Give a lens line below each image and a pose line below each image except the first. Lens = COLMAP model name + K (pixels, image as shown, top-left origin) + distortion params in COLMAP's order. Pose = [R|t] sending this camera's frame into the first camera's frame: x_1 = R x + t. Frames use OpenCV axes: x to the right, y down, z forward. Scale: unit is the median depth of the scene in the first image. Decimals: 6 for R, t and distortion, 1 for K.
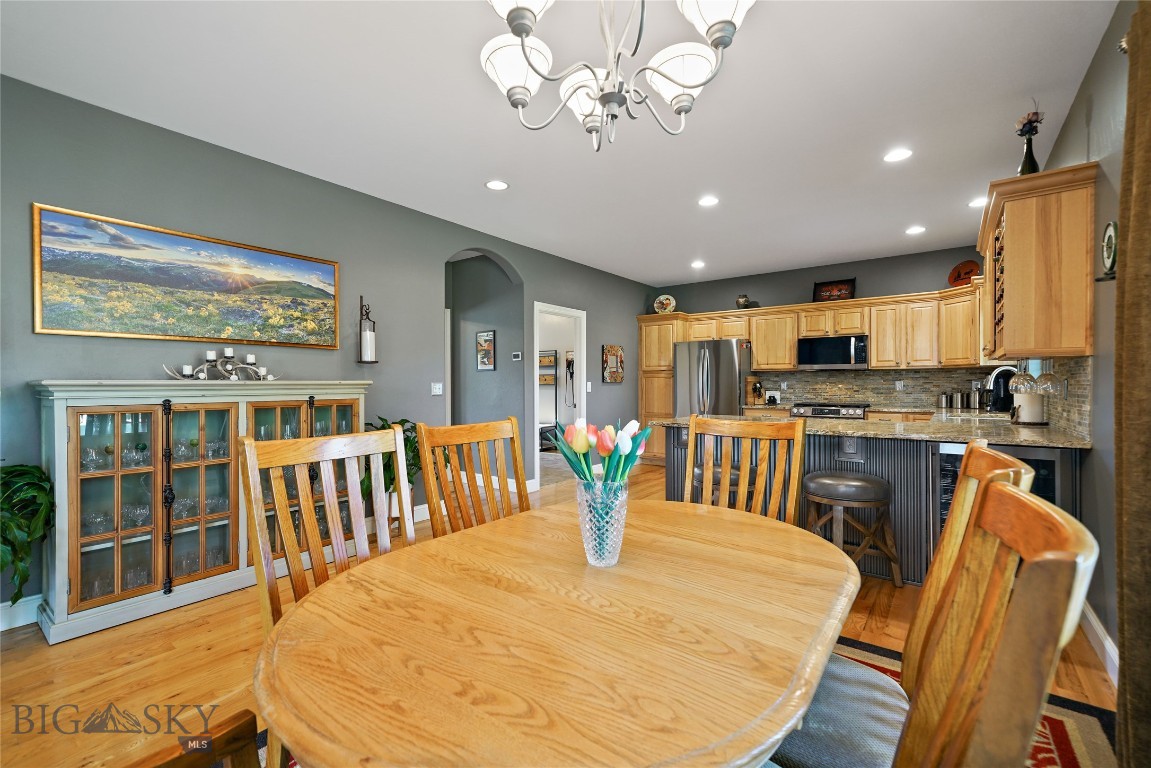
lens RADIAL K [[506.1, 0, 572.8], [0, 506.1, 385.3], [0, 0, 1]] dist [0.007585, 0.003278]
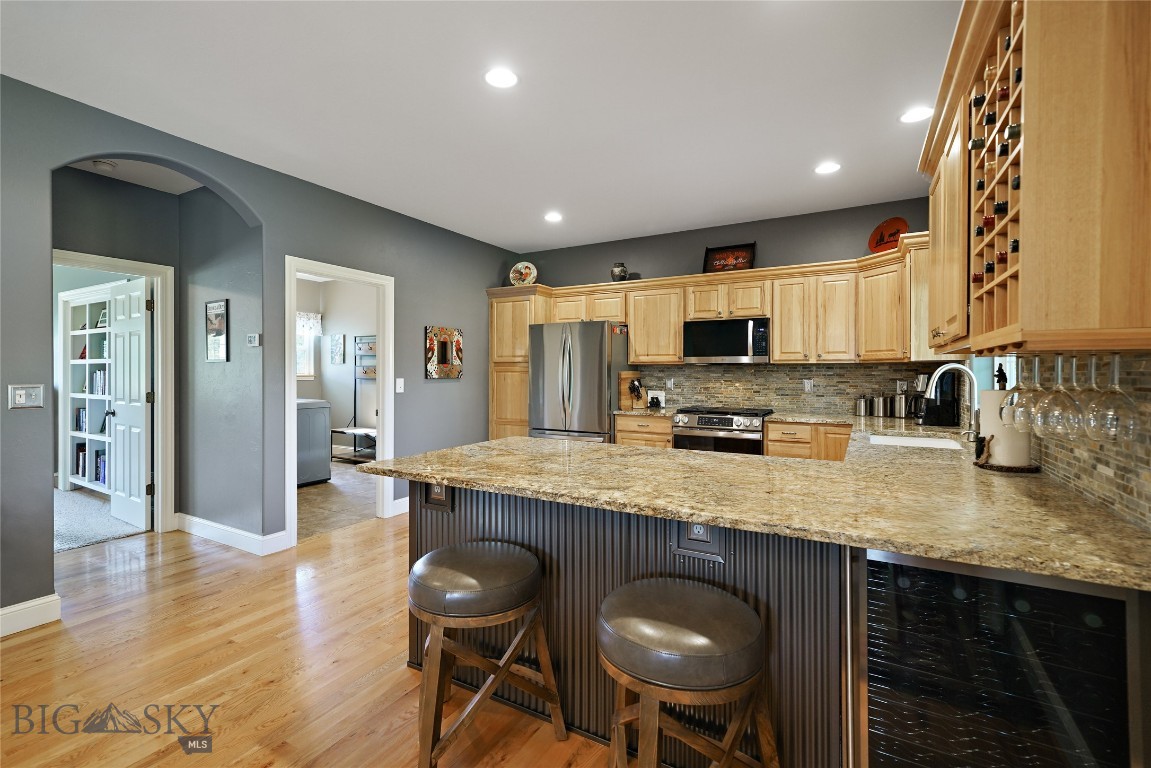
lens RADIAL K [[506.1, 0, 584.9], [0, 506.1, 373.5], [0, 0, 1]] dist [0.007585, 0.003278]
pose [[0.990304, 0.003457, 0.138874, 0.203487], [-0.003577, 0.999993, 0.000619, -0.016074], [-0.138871, -0.001110, 0.990310, 0.291724]]
